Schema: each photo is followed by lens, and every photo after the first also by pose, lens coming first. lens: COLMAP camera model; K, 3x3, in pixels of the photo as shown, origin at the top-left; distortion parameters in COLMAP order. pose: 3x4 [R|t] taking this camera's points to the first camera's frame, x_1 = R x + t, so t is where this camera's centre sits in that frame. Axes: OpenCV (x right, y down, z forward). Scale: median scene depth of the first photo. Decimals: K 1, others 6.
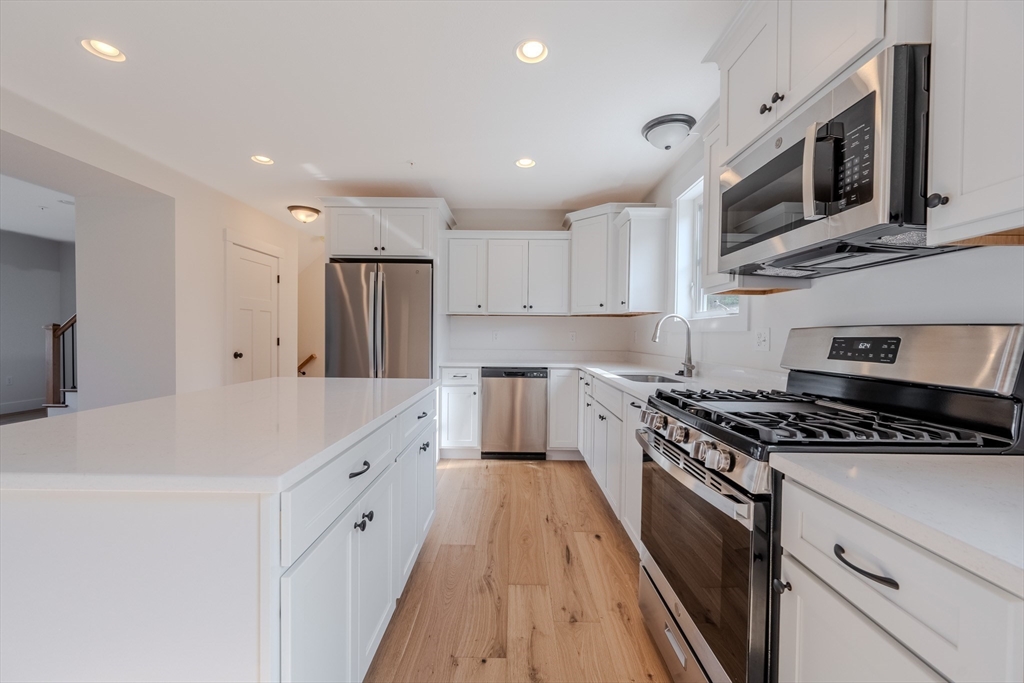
lens RADIAL K [[404.9, 0, 513.5], [0, 404.9, 341.7], [0, 0, 1]] dist [-0.002321, -0.000253]
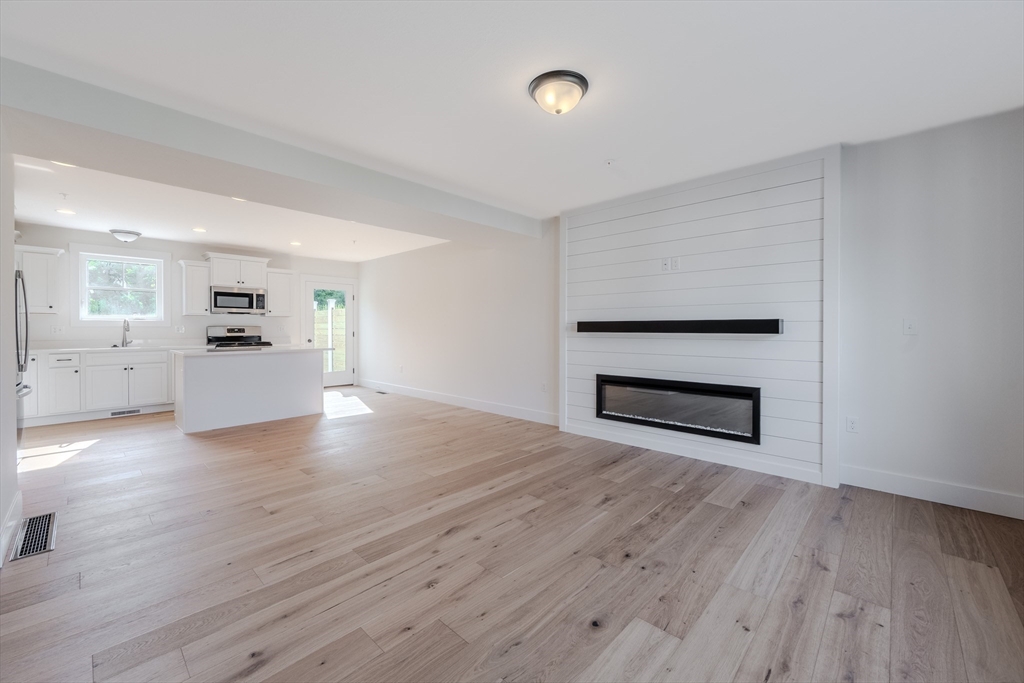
lens RADIAL K [[404.9, 0, 506.5], [0, 404.9, 333.1], [0, 0, 1]] dist [-0.002321, -0.000253]
pose [[-0.722022, -0.016862, 0.691664, -2.071012], [0.006433, 0.999496, 0.031082, -0.034921], [-0.691840, 0.026891, -0.721550, 0.927971]]
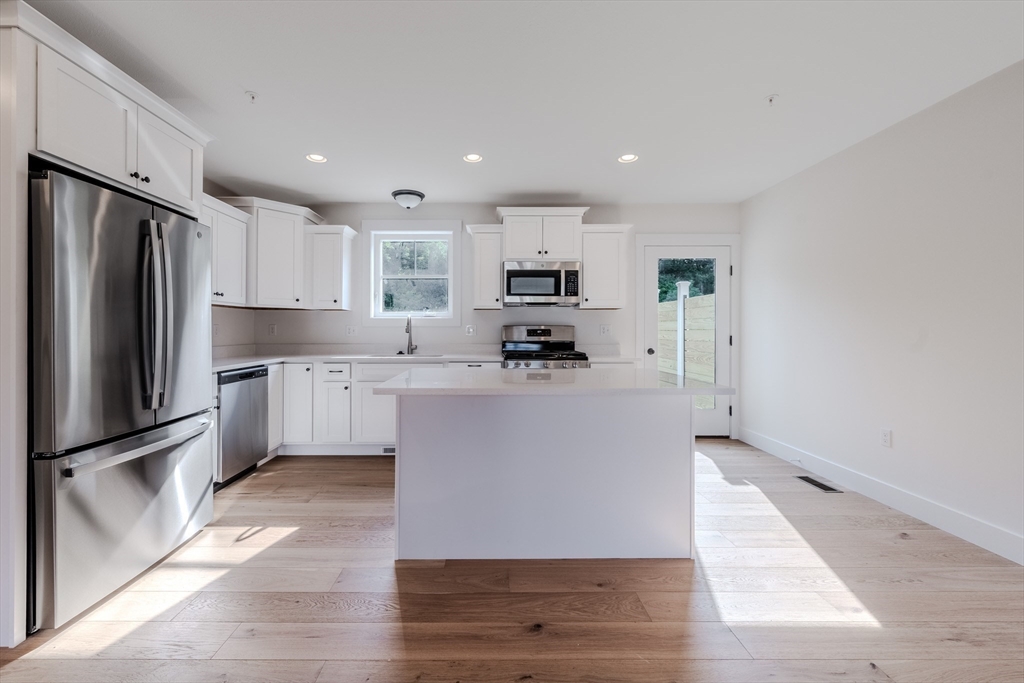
lens RADIAL K [[404.9, 0, 498.3], [0, 404.9, 329.8], [0, 0, 1]] dist [-0.002321, -0.000253]
pose [[-0.013656, -0.009206, 0.999864, -0.945146], [0.016515, 0.999819, 0.009431, -0.016405], [-0.999770, 0.016642, -0.013501, 0.542941]]
